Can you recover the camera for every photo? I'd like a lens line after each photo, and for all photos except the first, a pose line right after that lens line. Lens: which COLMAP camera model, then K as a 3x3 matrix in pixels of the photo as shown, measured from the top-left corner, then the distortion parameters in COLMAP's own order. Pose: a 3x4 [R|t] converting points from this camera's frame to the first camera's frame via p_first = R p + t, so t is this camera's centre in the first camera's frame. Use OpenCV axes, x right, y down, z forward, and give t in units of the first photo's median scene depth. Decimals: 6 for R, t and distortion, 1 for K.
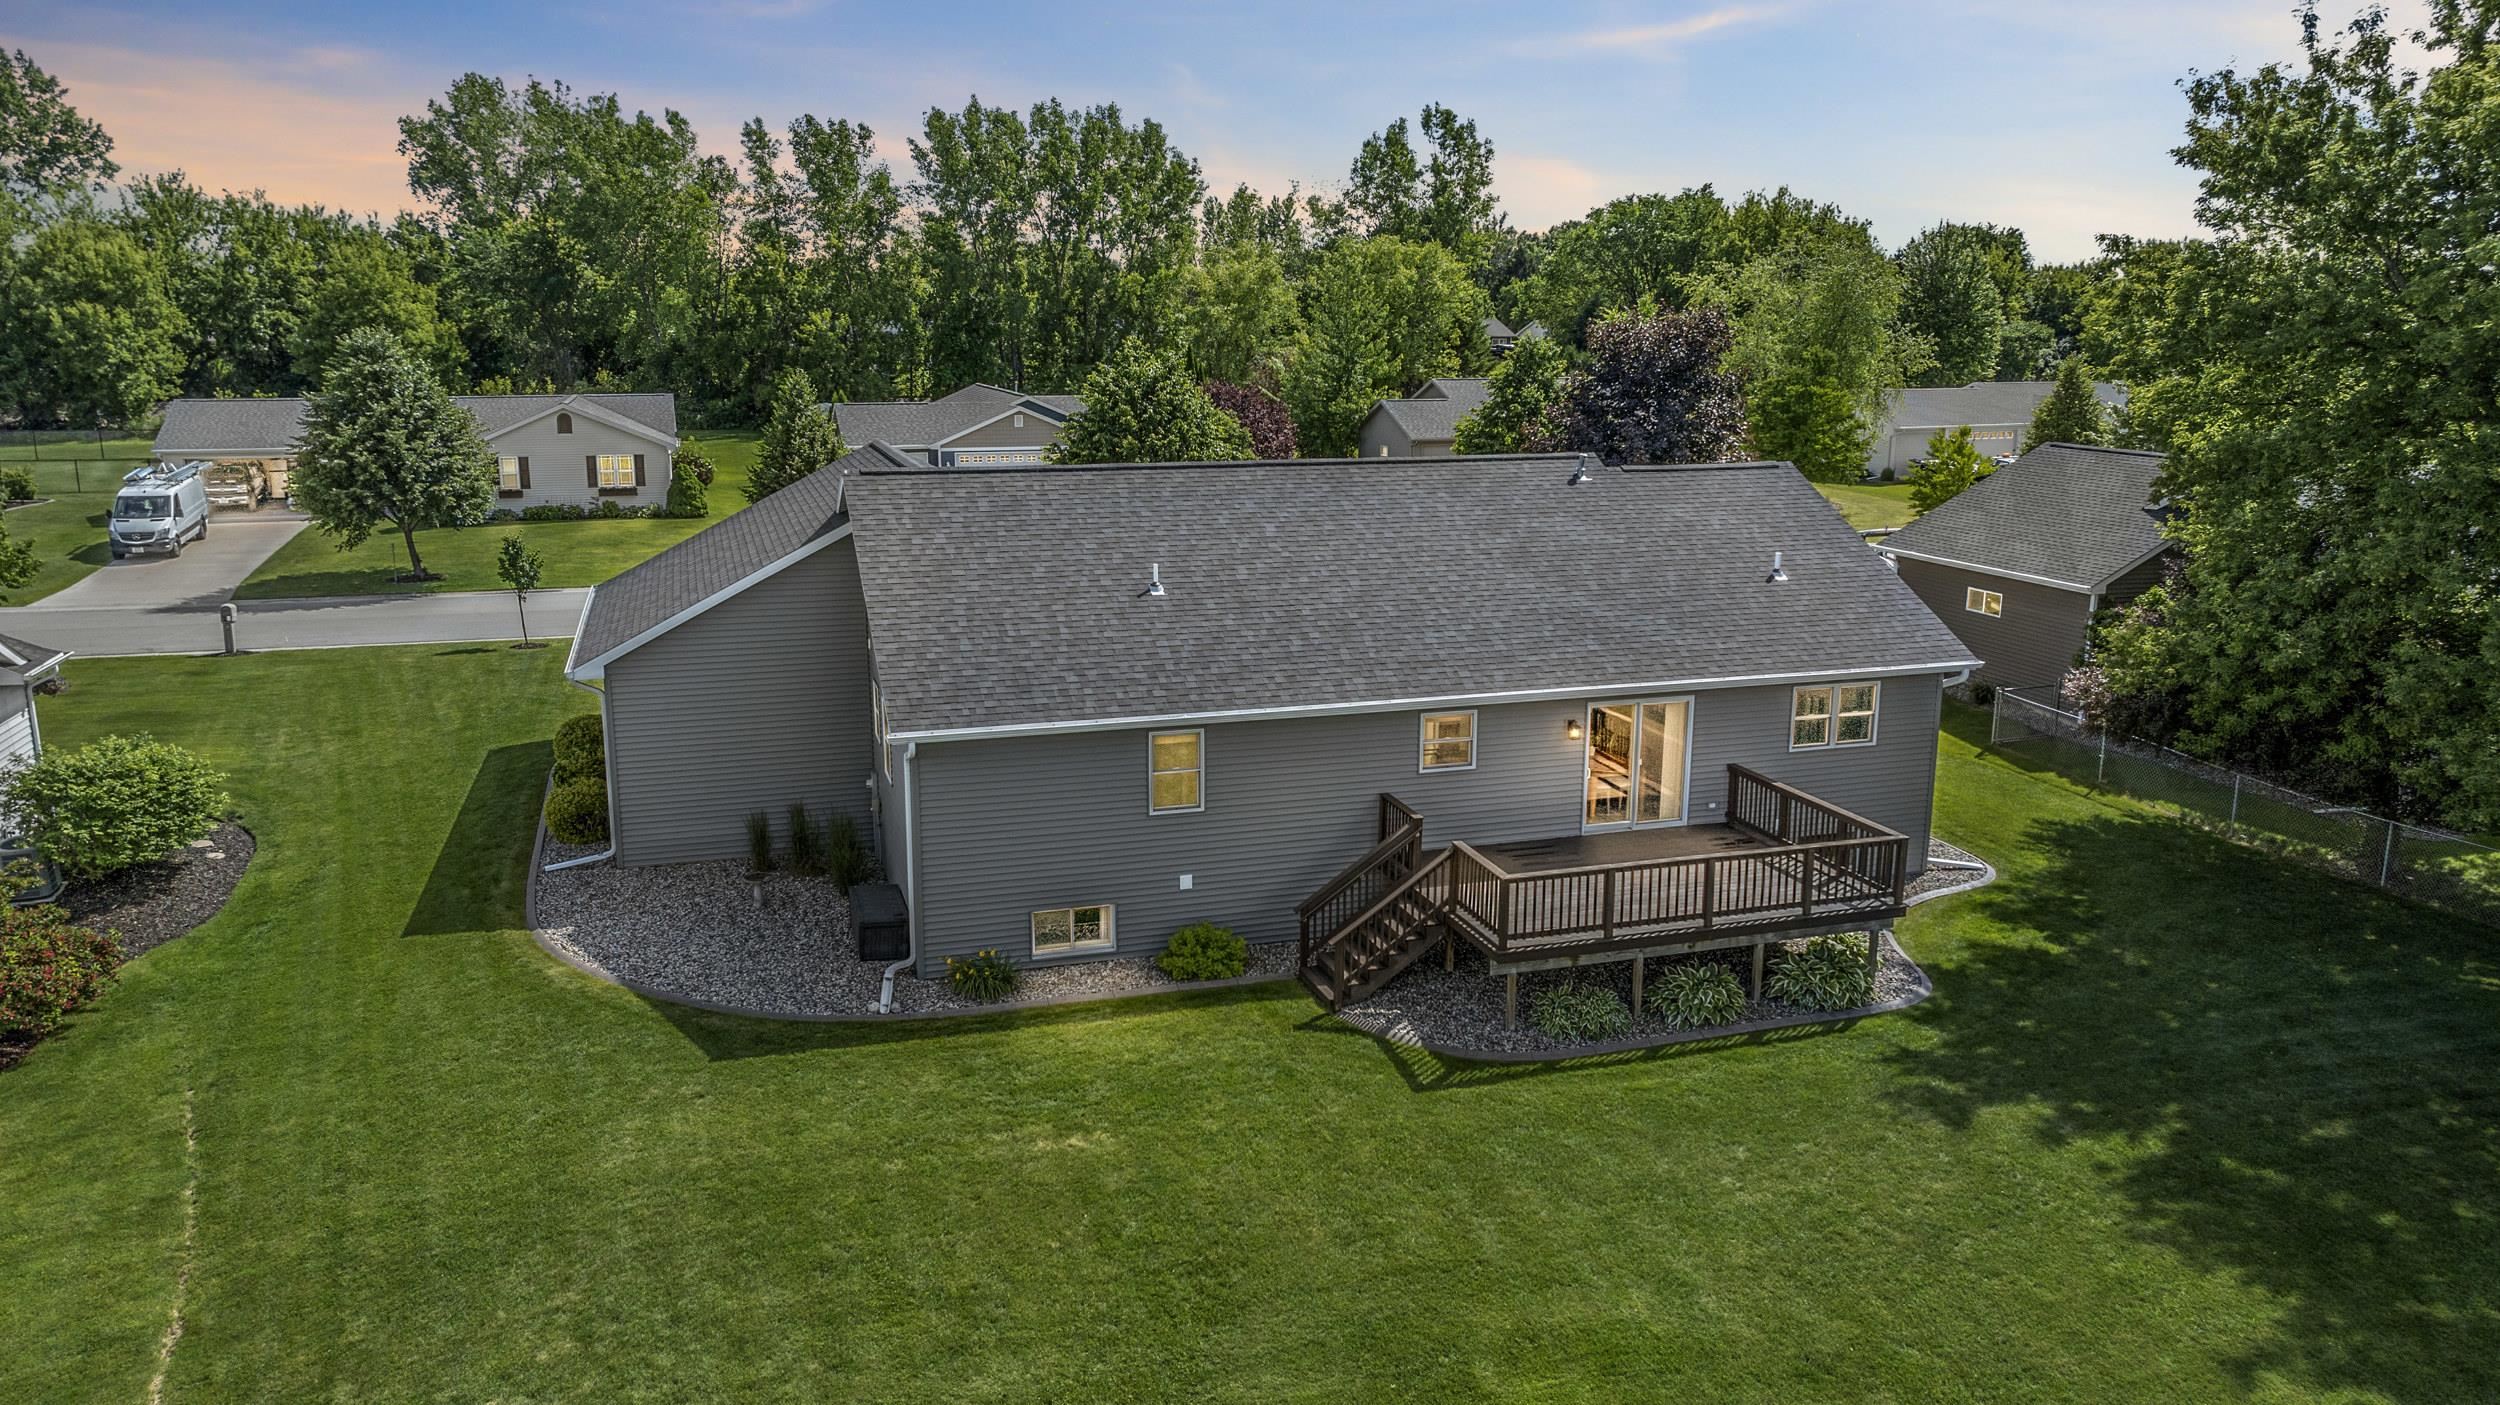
lens RADIAL K [[1762.1, 0, 1259.1], [0, 1762.1, 691.2], [0, 0, 1]] dist [-0.020700, -0.000278]
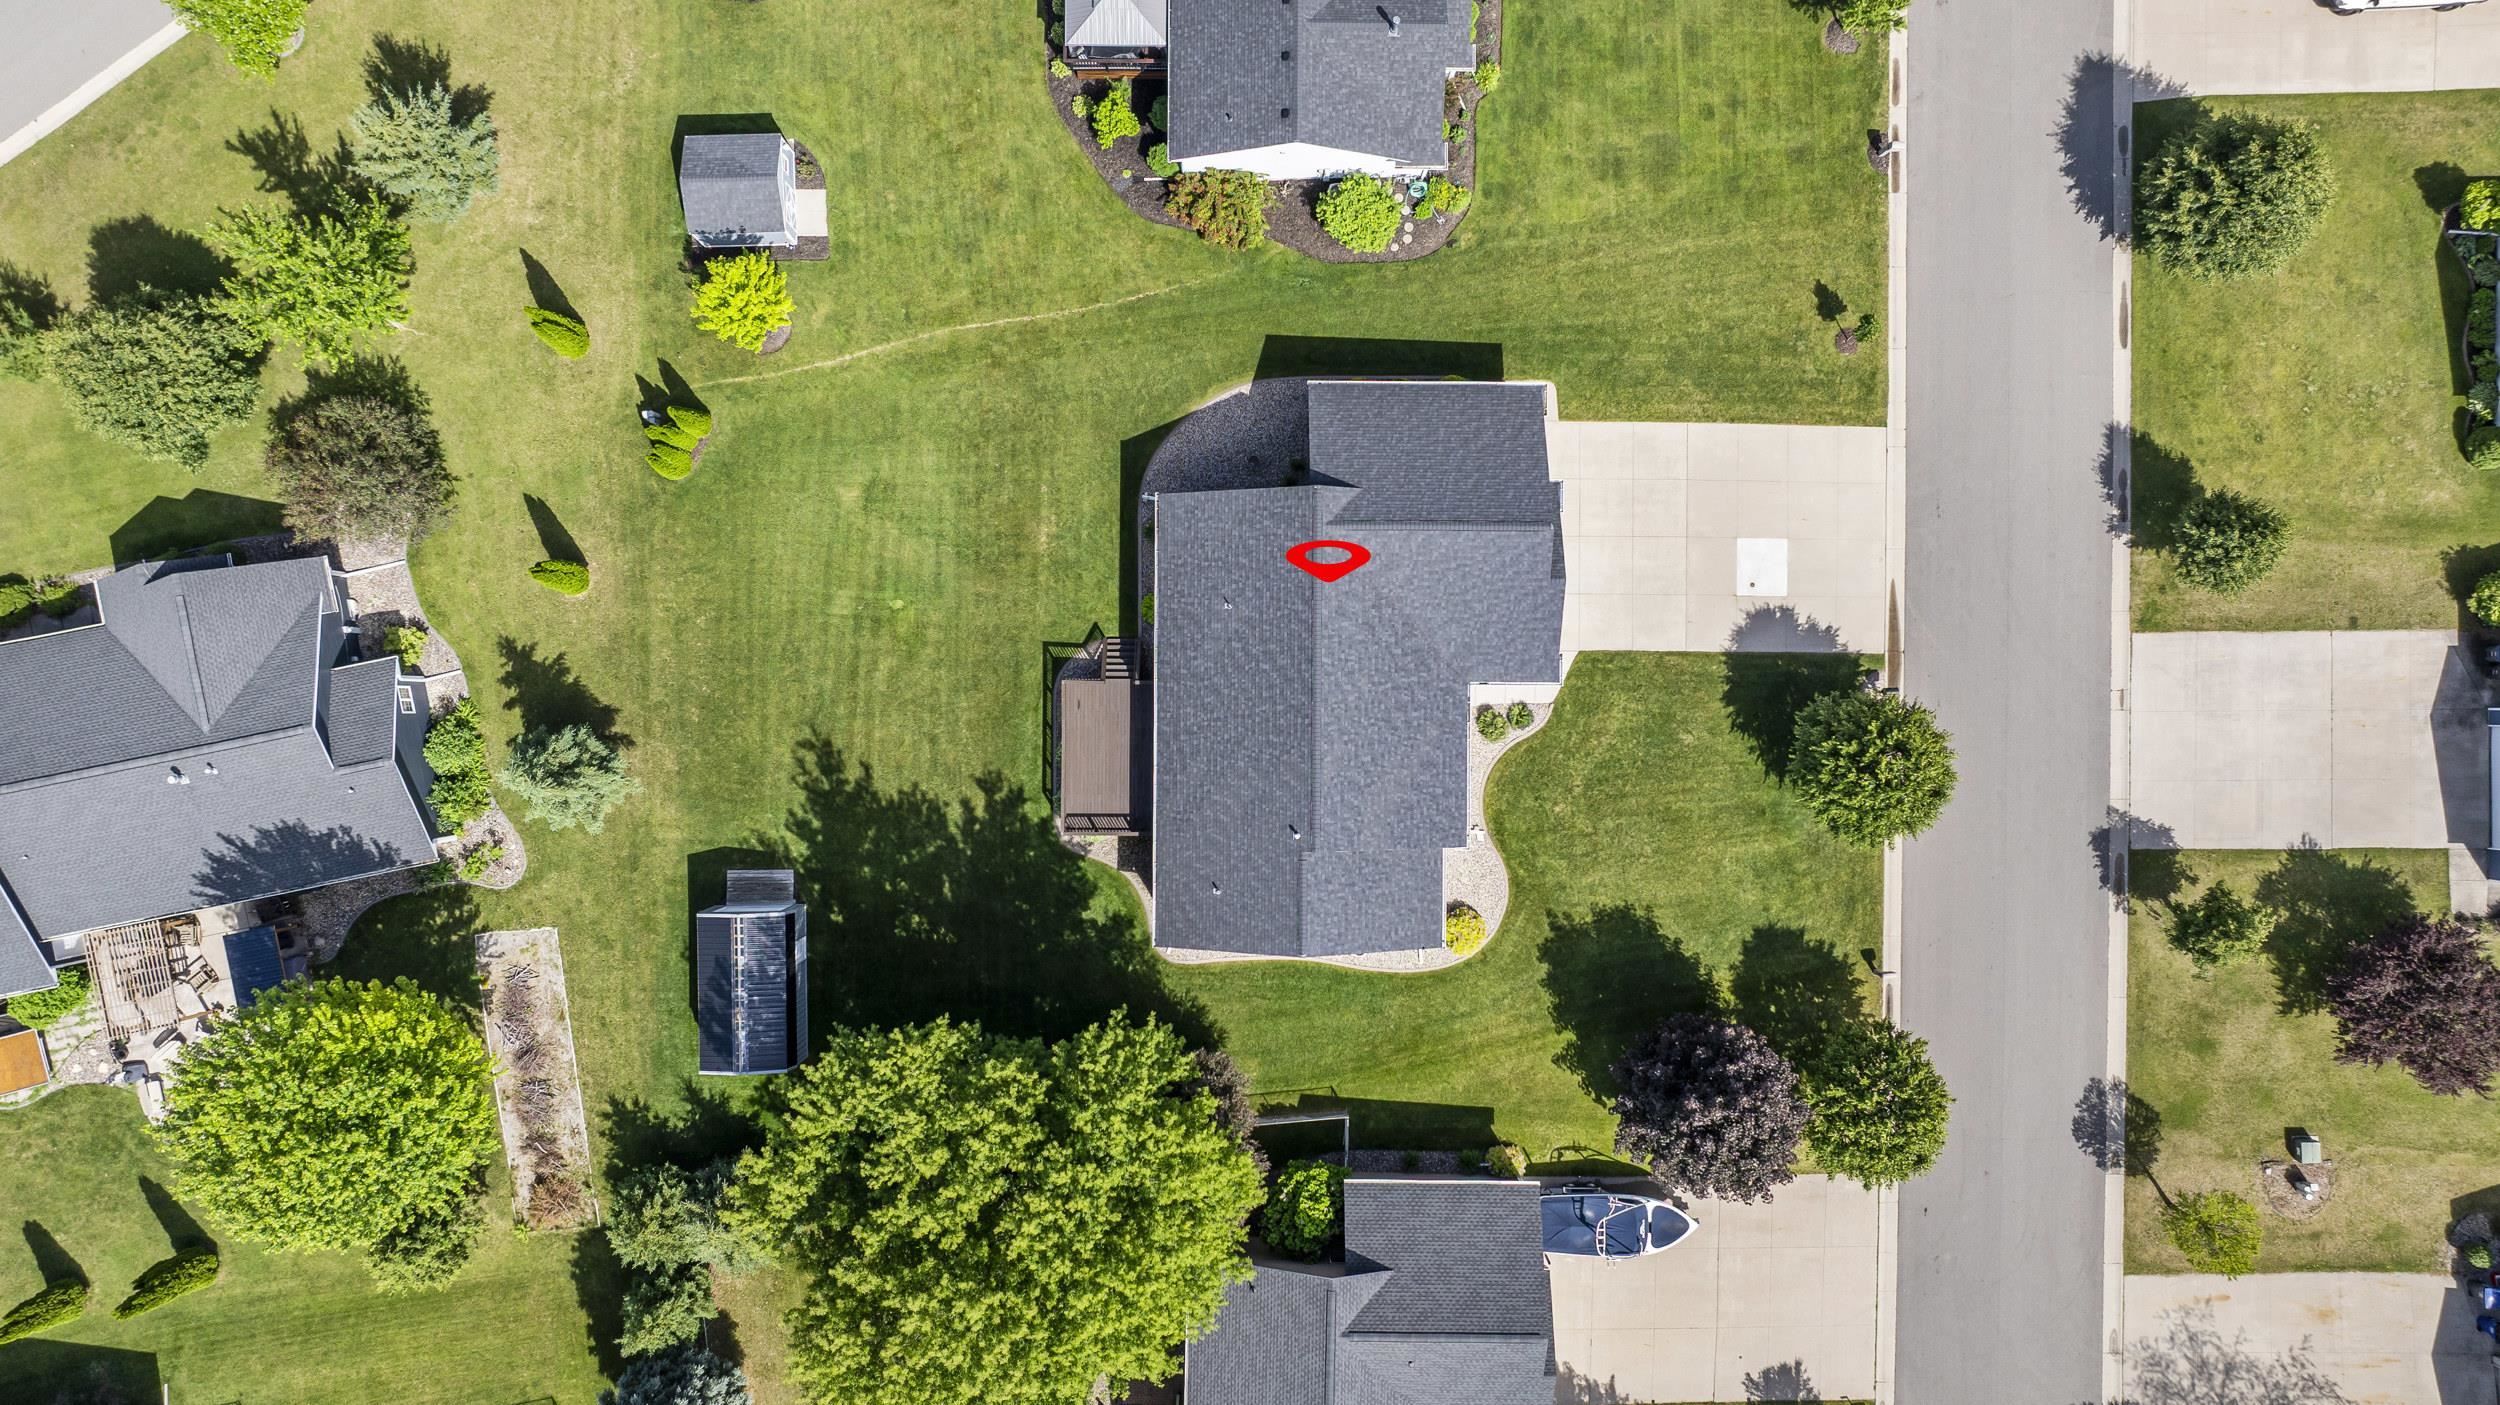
lens RADIAL K [[1762.1, 0, 1259.1], [0, 1762.1, 691.2], [0, 0, 1]] dist [-0.020700, -0.000278]
pose [[-0.308603, 0.951135, -0.010279, 0.081065], [-0.225953, -0.062807, 0.972111, -2.925900], [0.923964, 0.302319, 0.234294, 0.585395]]
